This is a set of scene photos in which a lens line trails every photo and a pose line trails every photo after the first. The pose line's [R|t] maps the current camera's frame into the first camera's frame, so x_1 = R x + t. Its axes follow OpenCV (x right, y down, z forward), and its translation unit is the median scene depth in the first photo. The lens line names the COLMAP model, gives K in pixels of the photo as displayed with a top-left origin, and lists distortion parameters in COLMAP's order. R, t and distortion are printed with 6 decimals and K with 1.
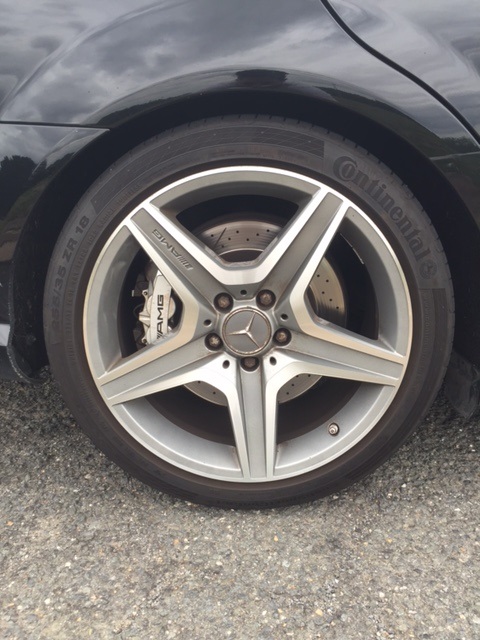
lens RADIAL K [[576.6, 0, 240.0], [0, 576.6, 320.0], [0, 0, 1]] dist [-0.008034, -0.021925]
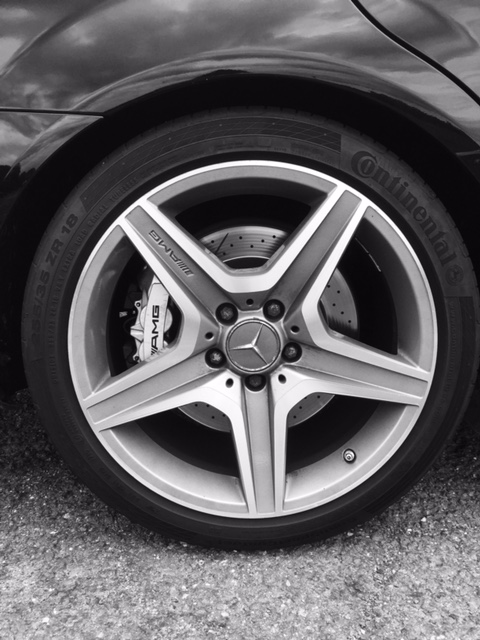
lens RADIAL K [[576.6, 0, 240.0], [0, 576.6, 320.0], [0, 0, 1]] dist [-0.008034, -0.021925]
pose [[0.998574, 0.000541, 0.053374, -0.056139], [0.003170, 0.997583, -0.069407, 0.041669], [-0.053282, 0.069478, 0.996160, 0.107265]]
